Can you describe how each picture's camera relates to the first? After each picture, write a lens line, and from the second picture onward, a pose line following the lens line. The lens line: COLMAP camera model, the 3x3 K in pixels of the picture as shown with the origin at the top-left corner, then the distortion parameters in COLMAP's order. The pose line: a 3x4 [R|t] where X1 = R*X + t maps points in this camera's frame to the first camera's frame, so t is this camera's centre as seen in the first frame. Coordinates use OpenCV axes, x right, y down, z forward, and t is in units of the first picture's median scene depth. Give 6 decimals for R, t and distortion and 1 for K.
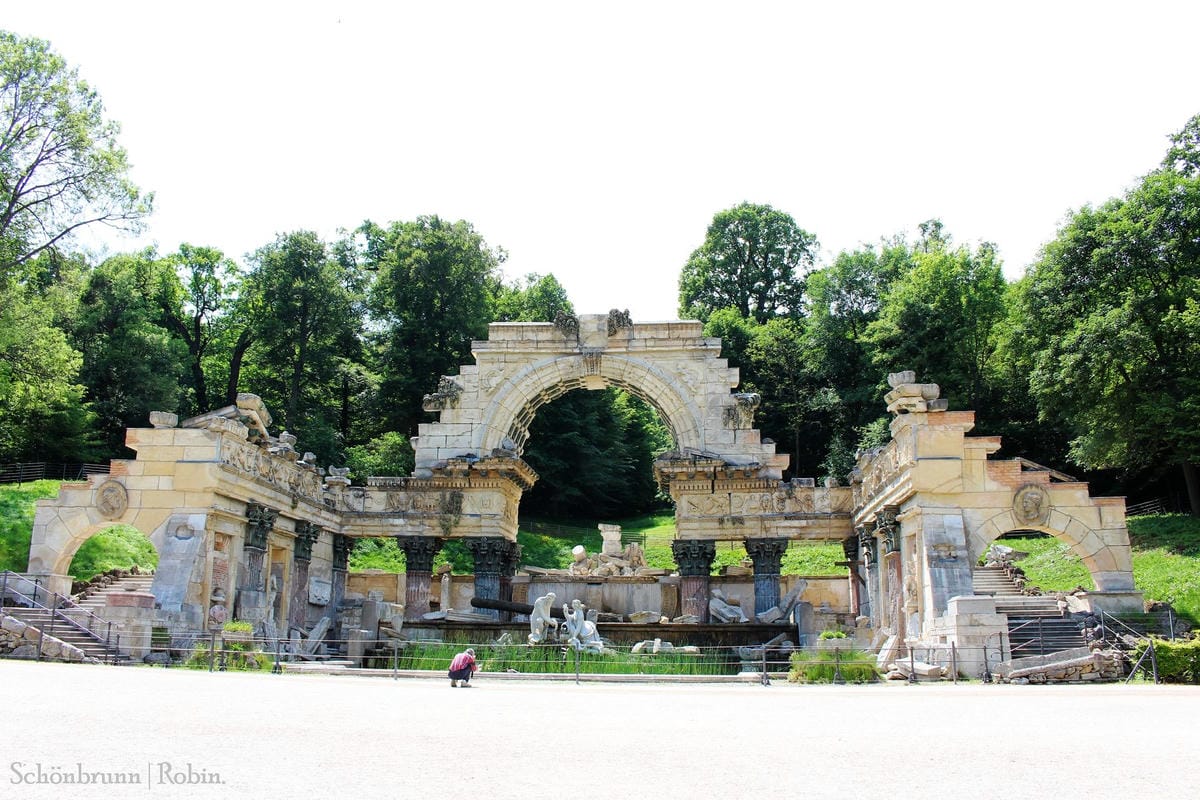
lens RADIAL K [[1235.0, 0, 598.2], [0, 1235.0, 383.9], [0, 0, 1]] dist [-0.147850, 0.002481]
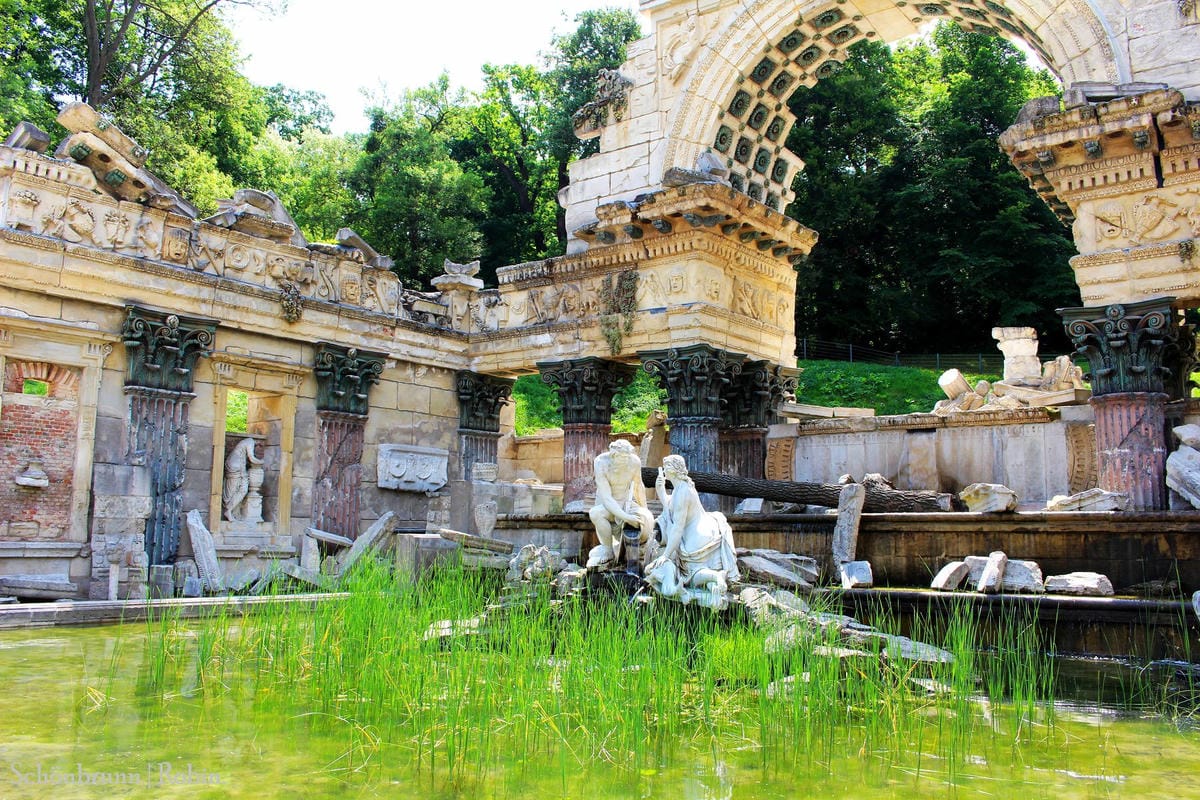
lens RADIAL K [[1013.5, 0, 599.7], [0, 1013.5, 416.8], [0, 0, 1]] dist [-0.173128, 0.154022]
pose [[0.827720, -0.062882, -0.557607, 0.113129], [0.117476, 0.991100, 0.062616, 0.121791], [0.548707, -0.117334, 0.827740, 0.630803]]
